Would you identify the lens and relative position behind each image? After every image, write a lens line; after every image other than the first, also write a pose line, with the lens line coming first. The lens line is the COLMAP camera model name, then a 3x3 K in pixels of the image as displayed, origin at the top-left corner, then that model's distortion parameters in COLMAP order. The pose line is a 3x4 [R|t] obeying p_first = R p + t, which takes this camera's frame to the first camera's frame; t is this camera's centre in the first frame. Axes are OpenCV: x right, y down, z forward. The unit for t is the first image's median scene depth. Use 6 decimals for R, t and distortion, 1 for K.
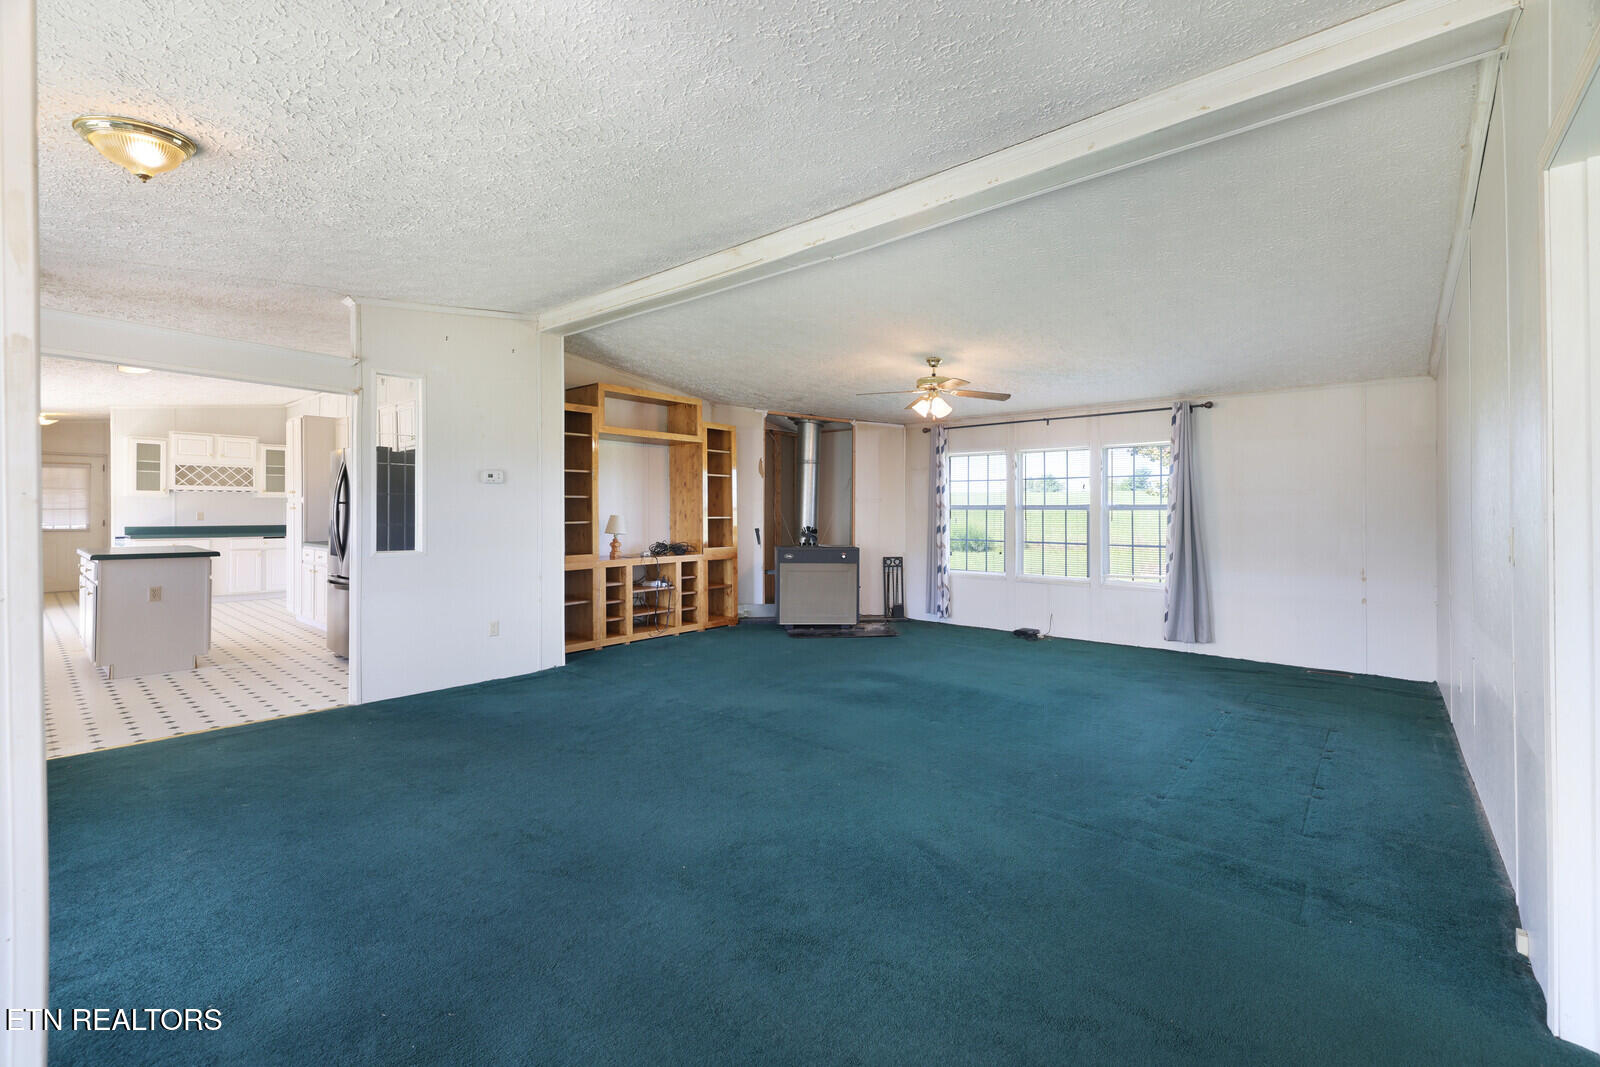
lens RADIAL K [[665.4, 0, 783.0], [0, 665.4, 502.2], [0, 0, 1]] dist [0.016530, -0.000079]
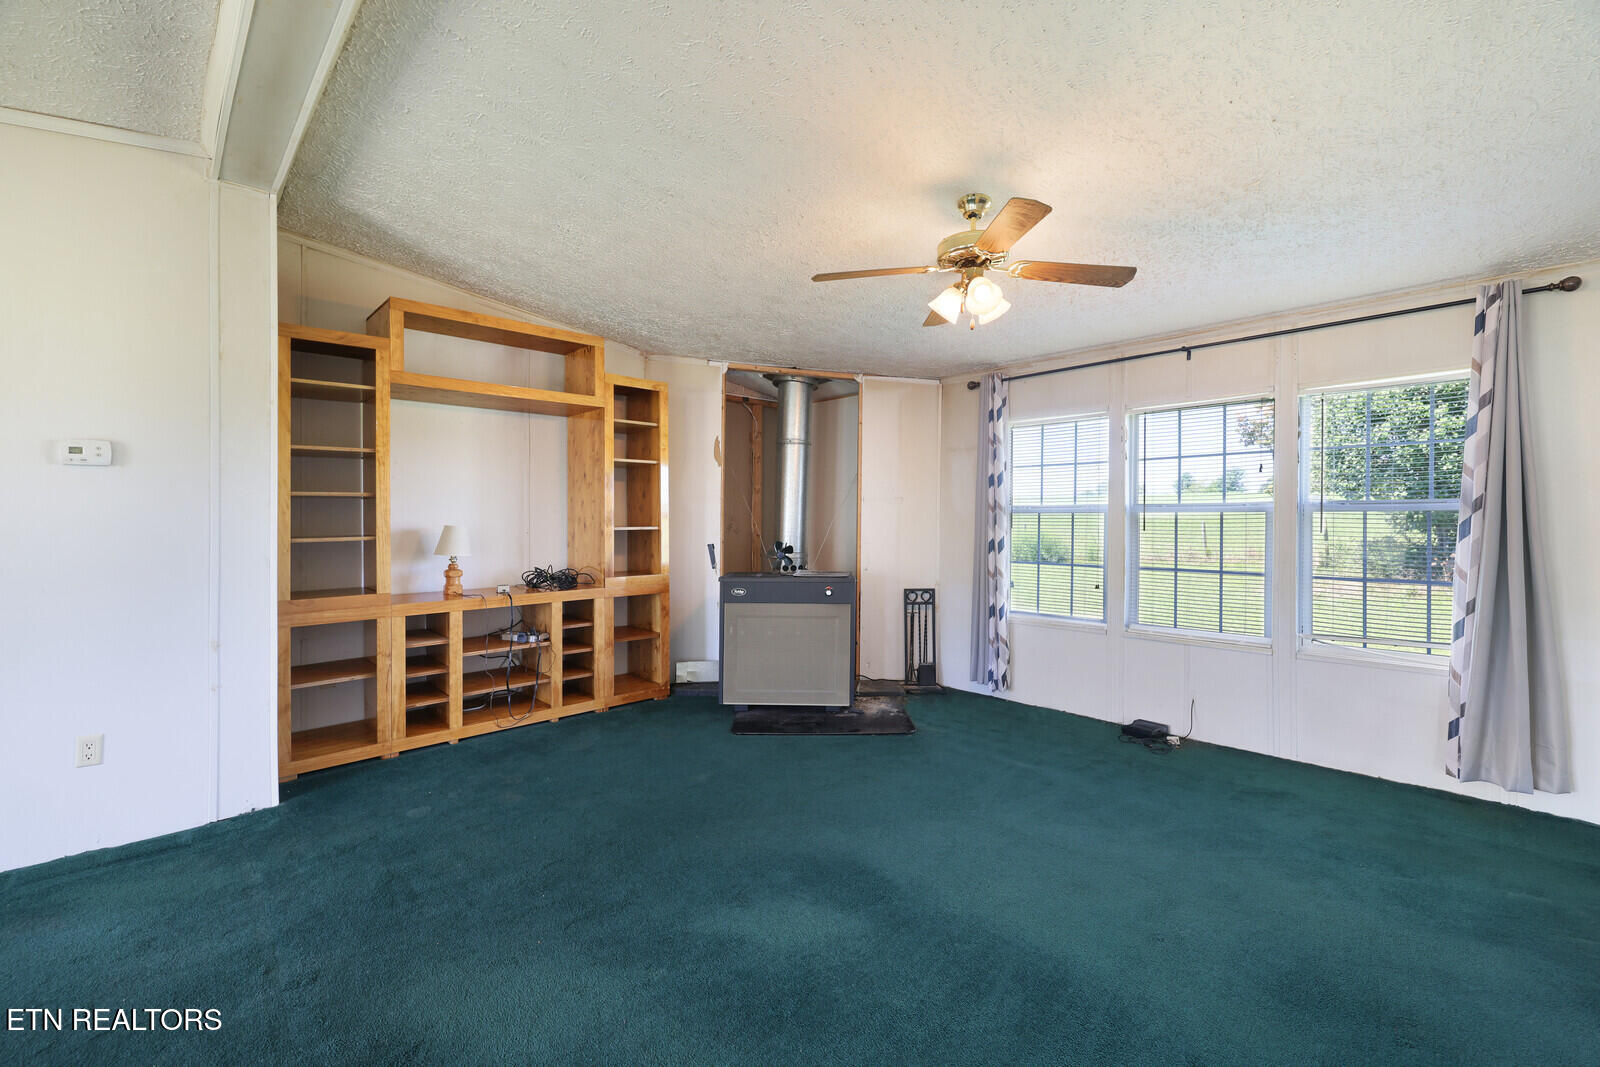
lens RADIAL K [[672.7, 0, 797.7], [0, 672.7, 530.9], [0, 0, 1]] dist [0.000824, 0.000258]
pose [[0.997278, -0.004301, -0.073609, 0.102646], [0.006751, 0.999431, 0.033058, 0.005587], [0.073424, -0.033465, 0.996739, 0.376481]]
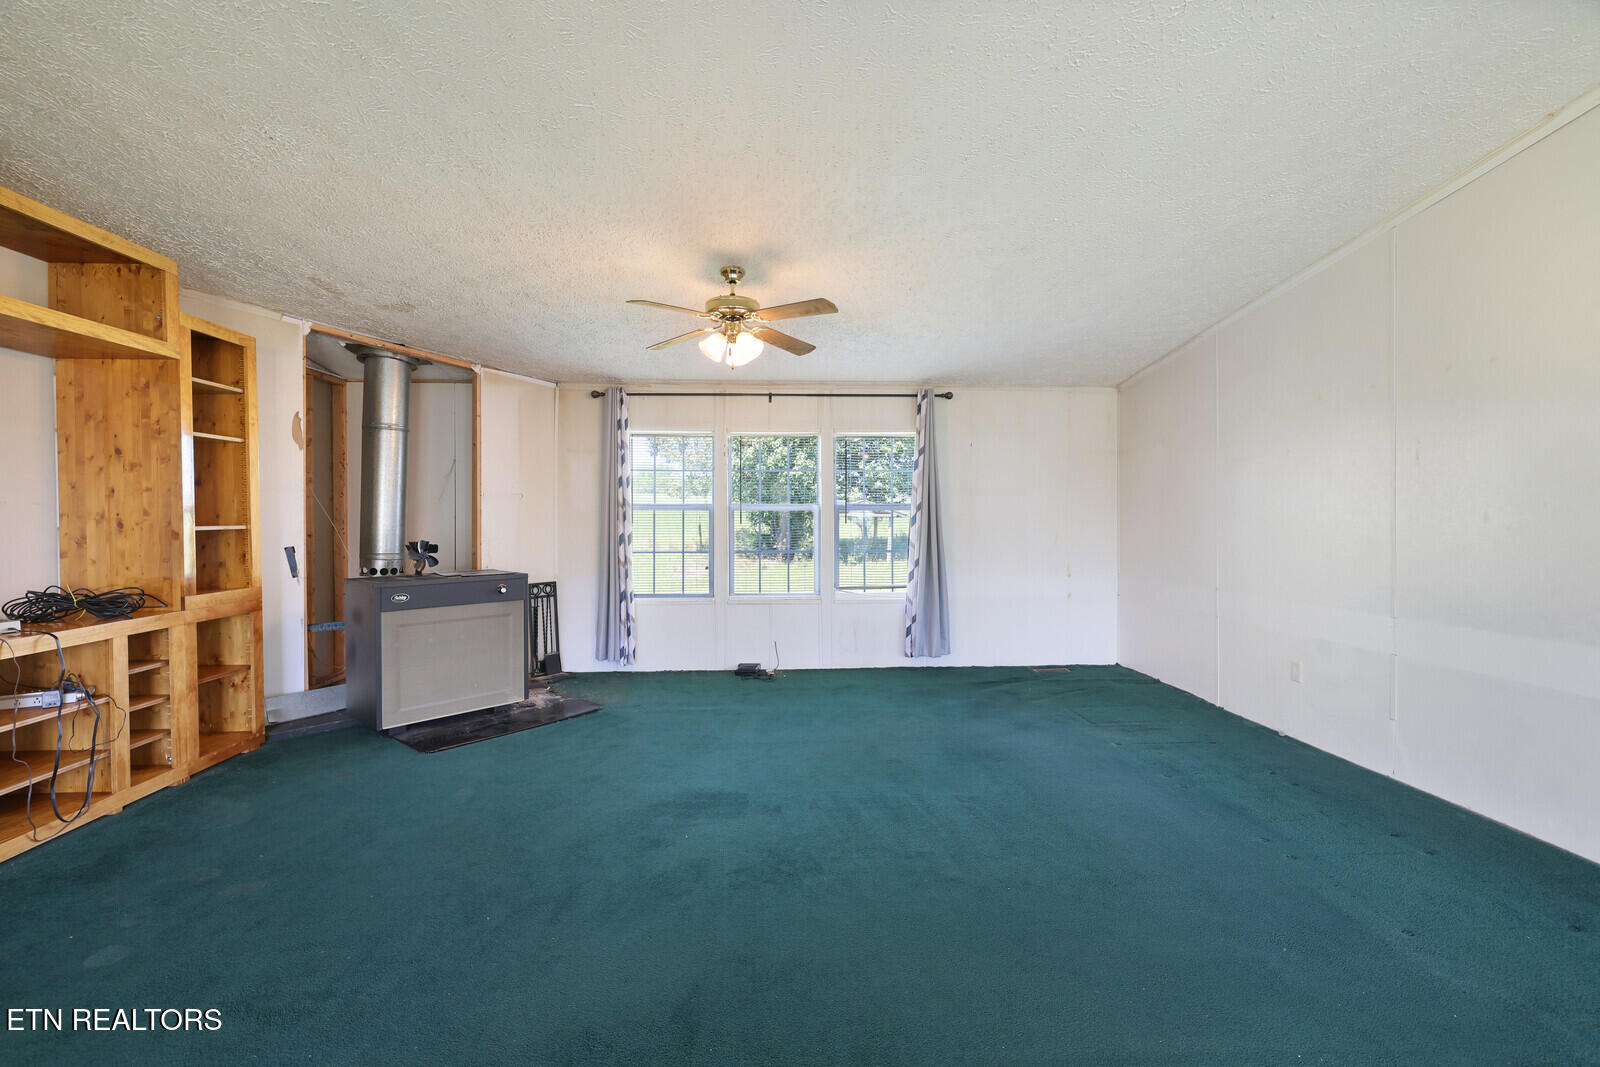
lens RADIAL K [[687.4, 0, 779.9], [0, 687.4, 533.0], [0, 0, 1]] dist [-0.003878, -0.000681]
pose [[0.704652, -0.024111, 0.709143, -0.157246], [-0.006404, 0.999166, 0.040335, 0.004911], [-0.709524, -0.032963, 0.703910, 0.381094]]
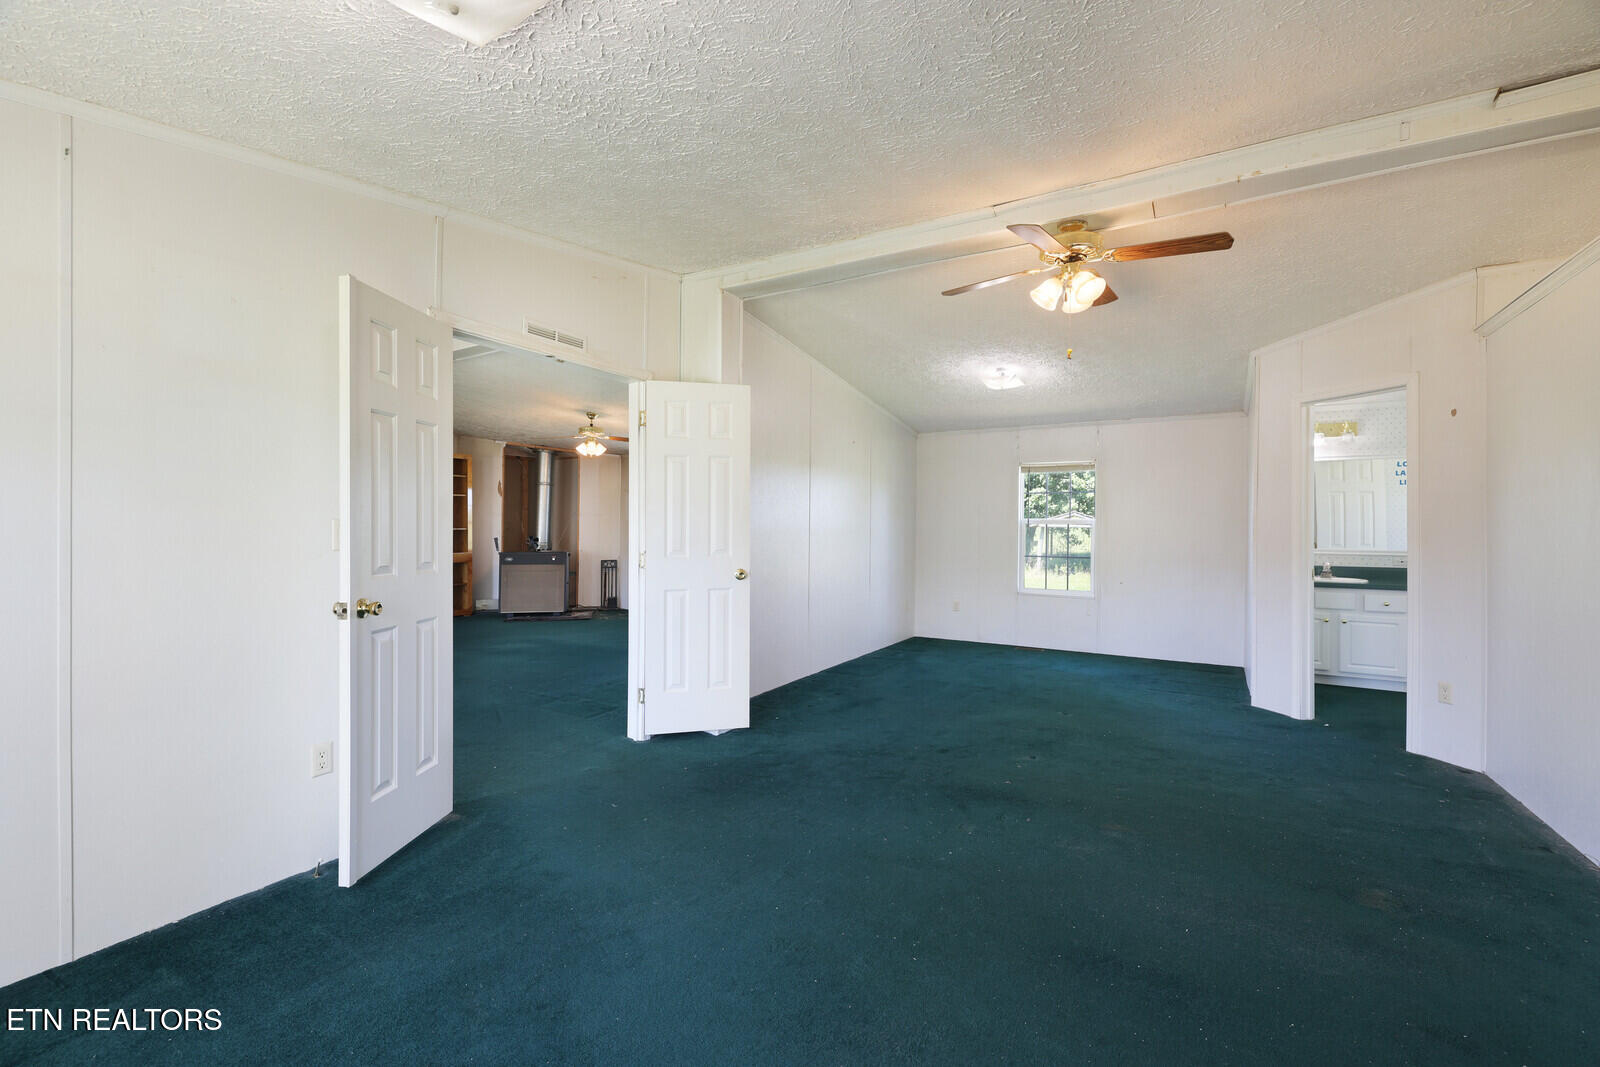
lens RADIAL K [[704.6, 0, 795.6], [0, 704.6, 525.6], [0, 0, 1]] dist [-0.000366, -0.000240]
pose [[0.982783, -0.001534, 0.184759, 0.281492], [-0.001155, 0.999895, 0.014444, -0.002568], [-0.184762, -0.014409, 0.982678, -0.391341]]
